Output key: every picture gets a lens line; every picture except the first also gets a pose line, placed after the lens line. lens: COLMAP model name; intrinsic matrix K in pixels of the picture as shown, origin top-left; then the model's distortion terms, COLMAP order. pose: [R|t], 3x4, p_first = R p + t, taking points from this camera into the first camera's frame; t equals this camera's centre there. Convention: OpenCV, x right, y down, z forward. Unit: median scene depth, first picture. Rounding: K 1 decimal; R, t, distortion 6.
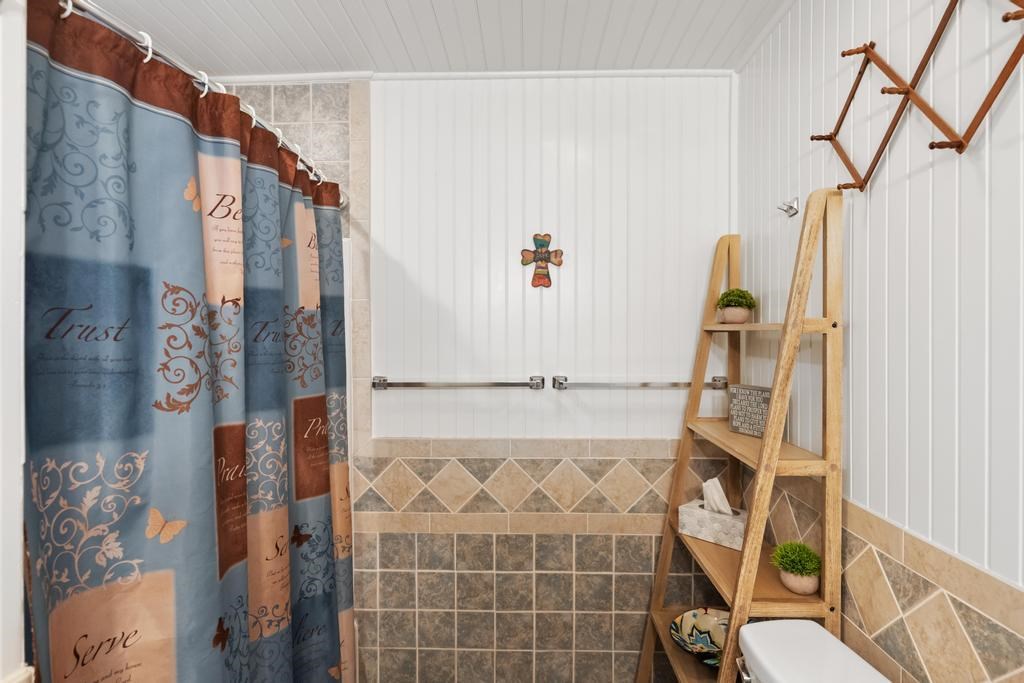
lens RADIAL K [[558.0, 0, 511.0], [0, 558.0, 336.3], [0, 0, 1]] dist [-0.003588, 0.000380]
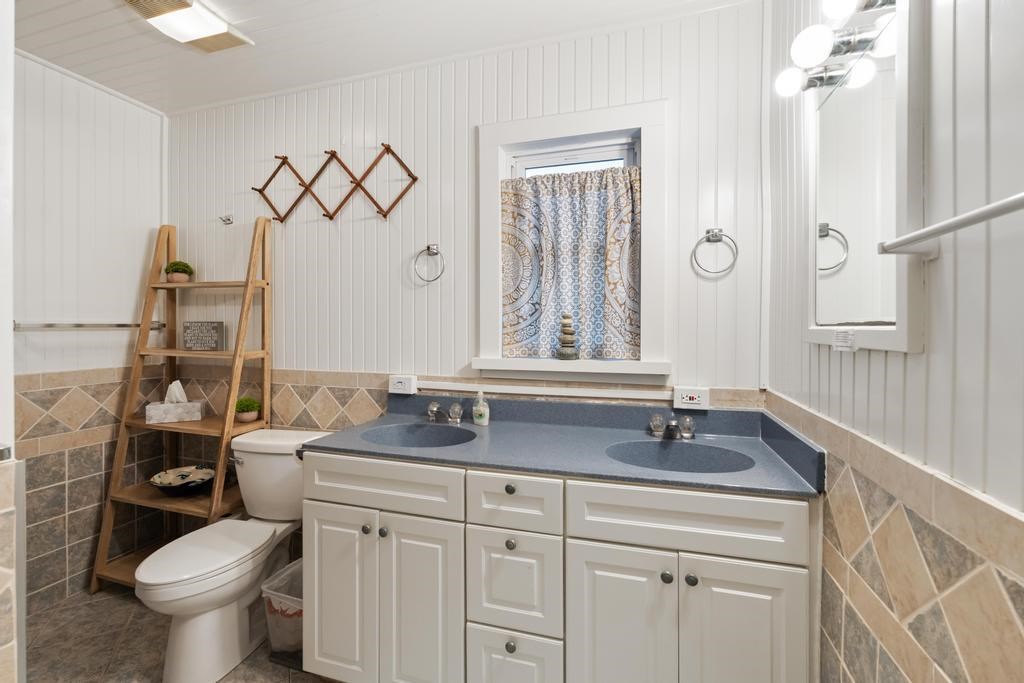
lens RADIAL K [[453.7, 0, 510.3], [0, 453.7, 332.1], [0, 0, 1]] dist [-0.008929, 0.000969]
pose [[0.261802, -0.009296, 0.965077, -0.542058], [0.003535, 0.999956, 0.008674, 0.099048], [-0.965115, 0.001141, 0.261823, -0.206512]]
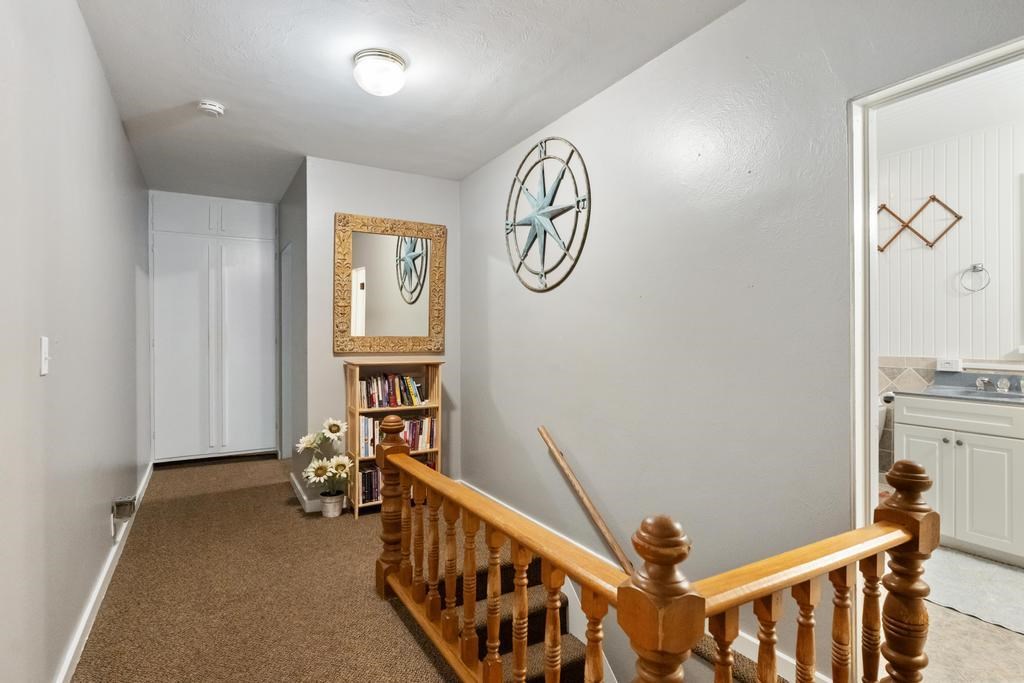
lens RADIAL K [[537.2, 0, 519.7], [0, 537.2, 337.5], [0, 0, 1]] dist [-0.002763, 0.000243]
pose [[0.842562, -0.002949, 0.538592, -1.712478], [0.004620, 0.999988, -0.001753, 0.135566], [-0.538580, 0.003966, 0.842565, -0.410355]]
